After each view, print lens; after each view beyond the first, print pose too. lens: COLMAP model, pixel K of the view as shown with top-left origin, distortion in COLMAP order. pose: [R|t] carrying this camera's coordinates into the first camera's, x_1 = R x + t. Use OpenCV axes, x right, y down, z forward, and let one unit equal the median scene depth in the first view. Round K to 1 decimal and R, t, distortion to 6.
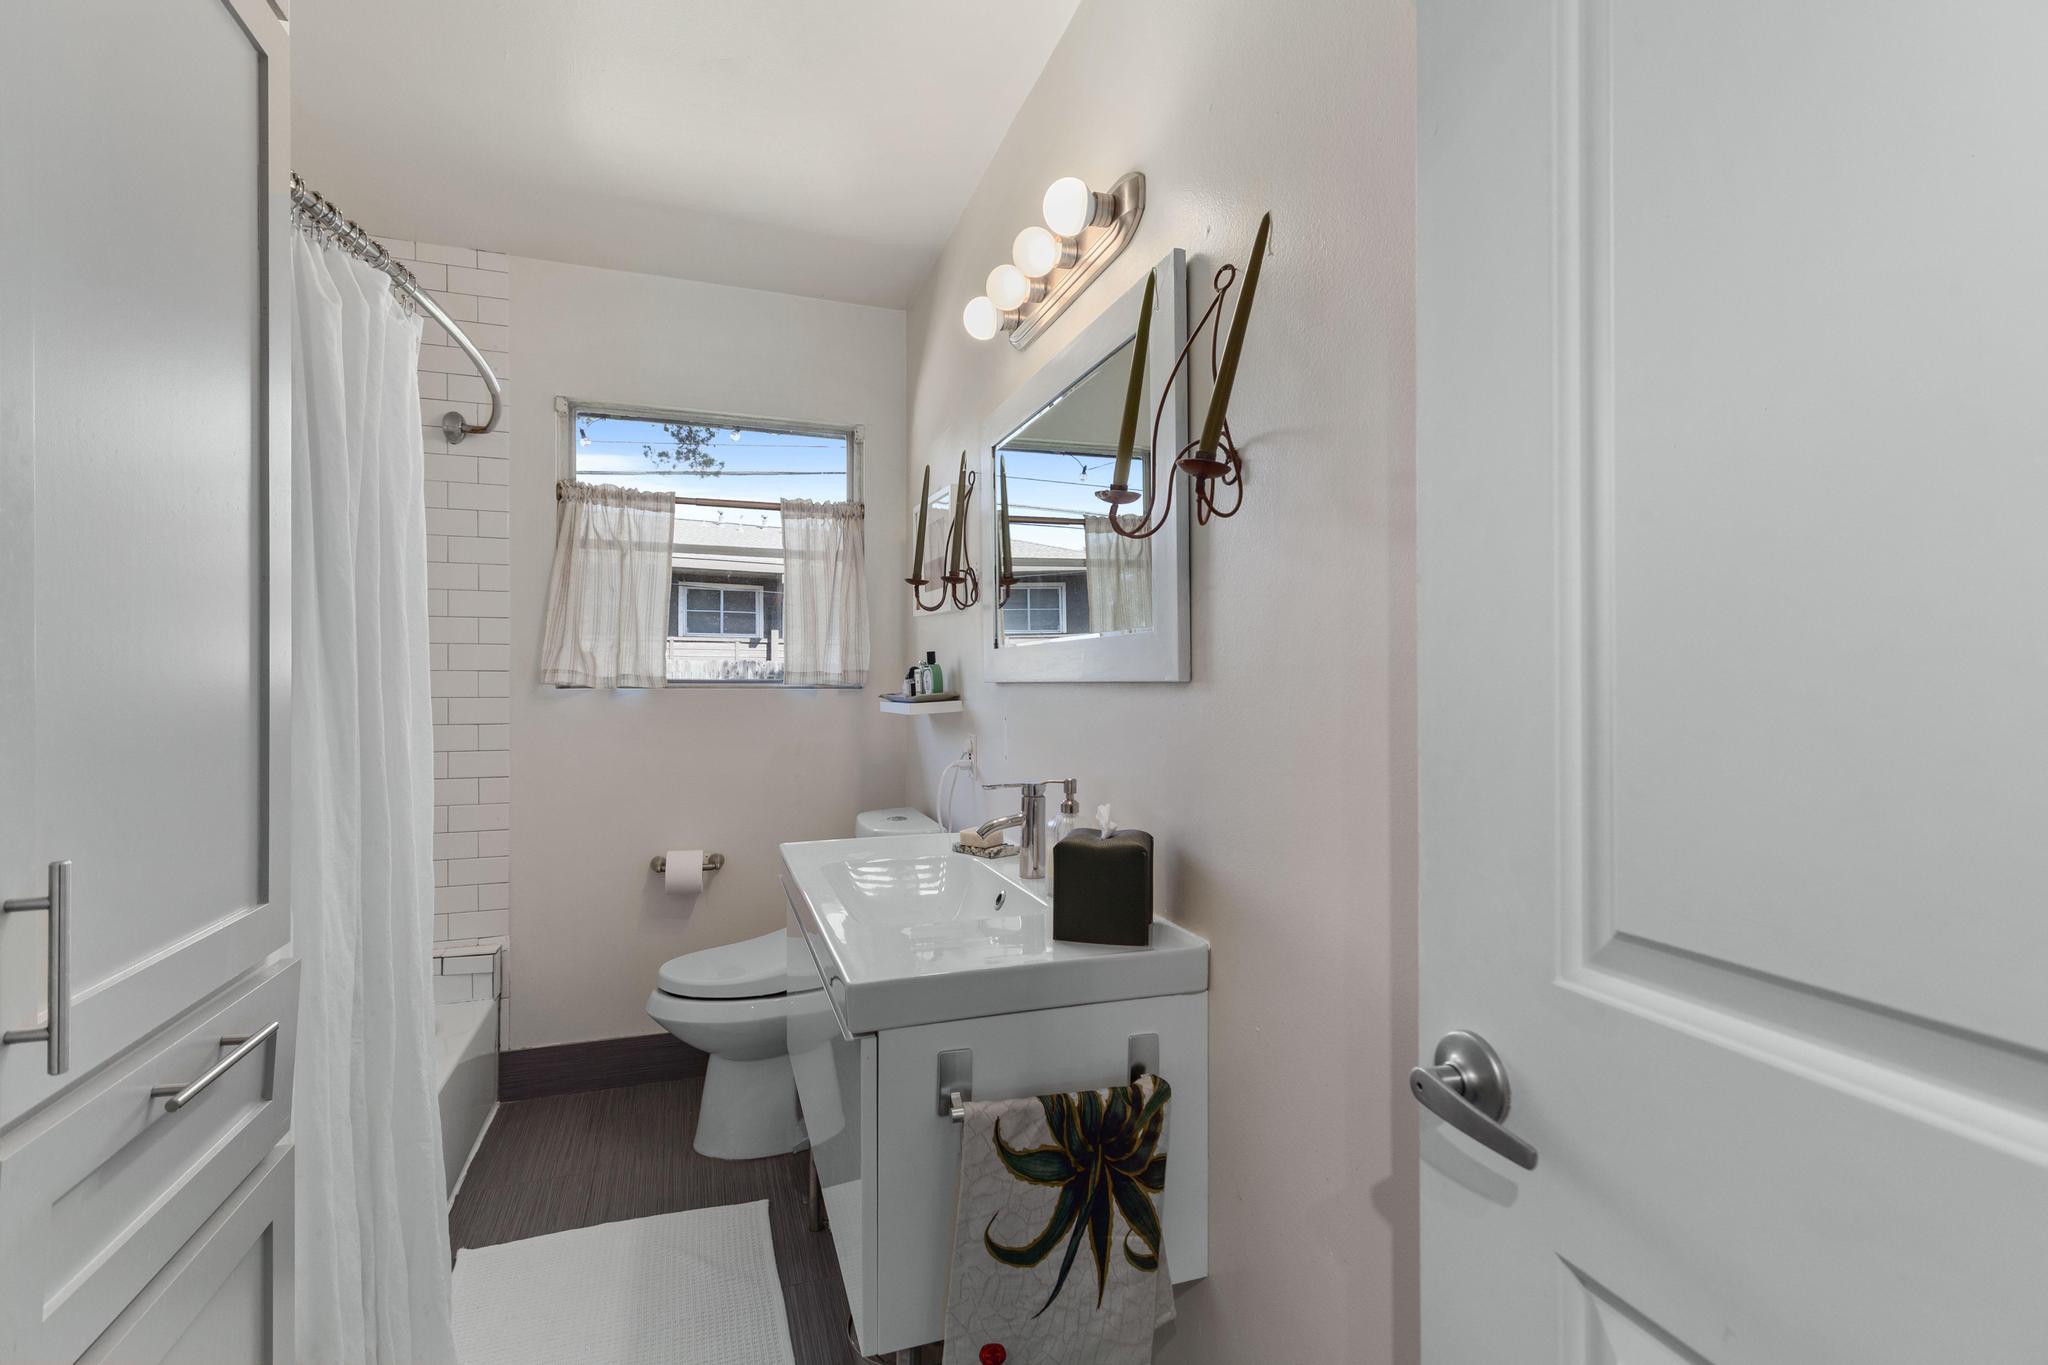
lens RADIAL K [[940.7, 0, 1024.0], [0, 940.7, 682.5], [0, 0, 1]] dist [0.003386, 0.000038]
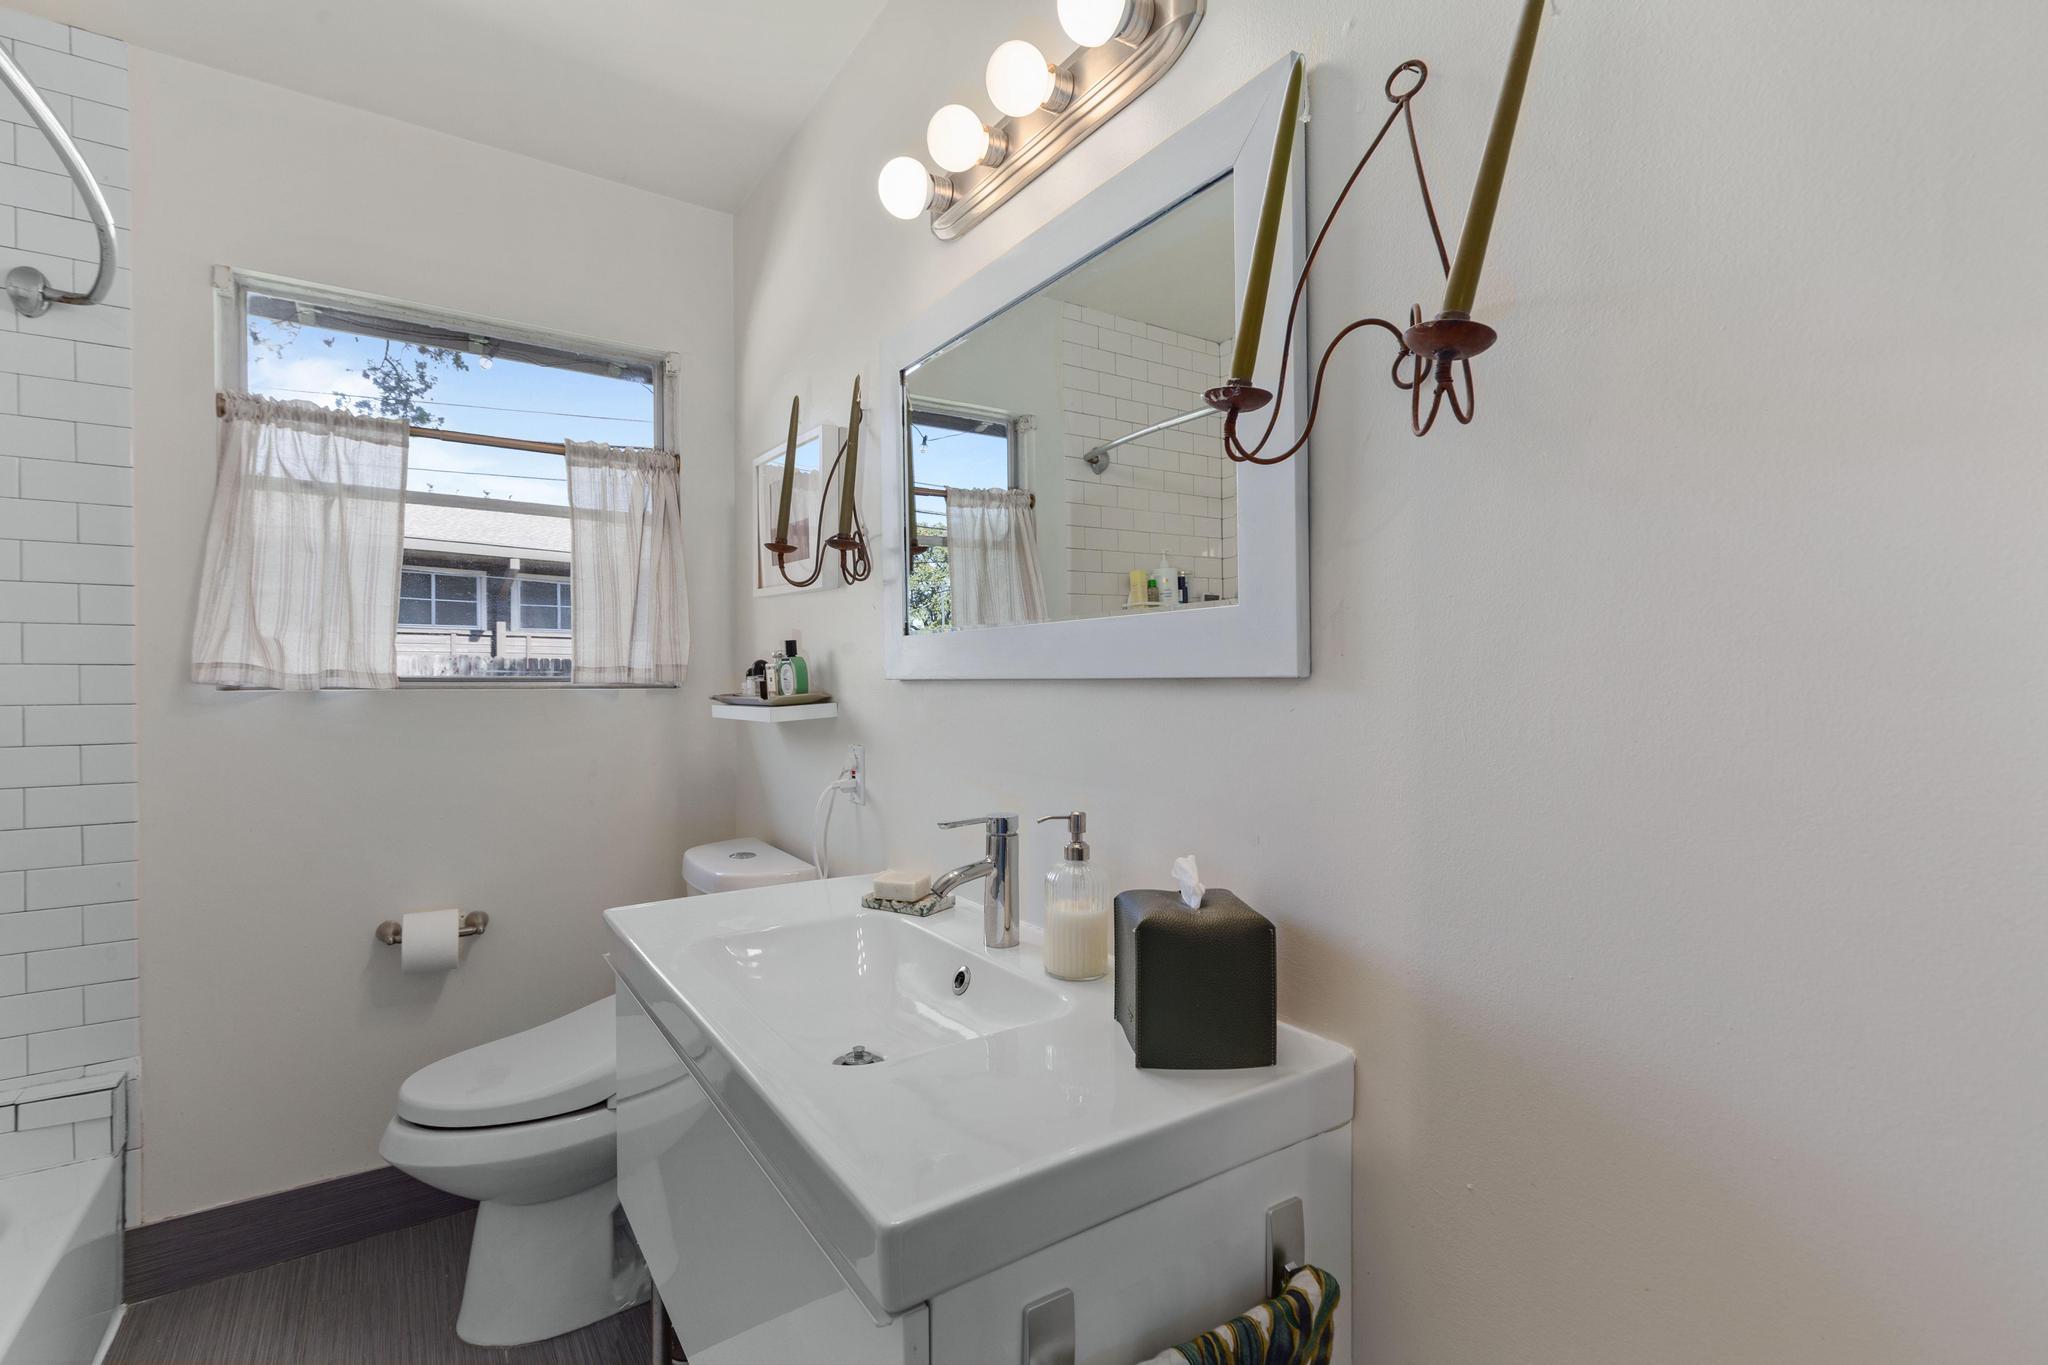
lens RADIAL K [[914.7, 0, 1018.2], [0, 914.7, 689.3], [0, 0, 1]] dist [-0.000637, 0.000047]
pose [[0.965194, -0.004982, 0.261489, -0.108175], [0.002512, 0.999949, 0.009781, 0.000572], [-0.261525, -0.008784, 0.965157, 0.203480]]
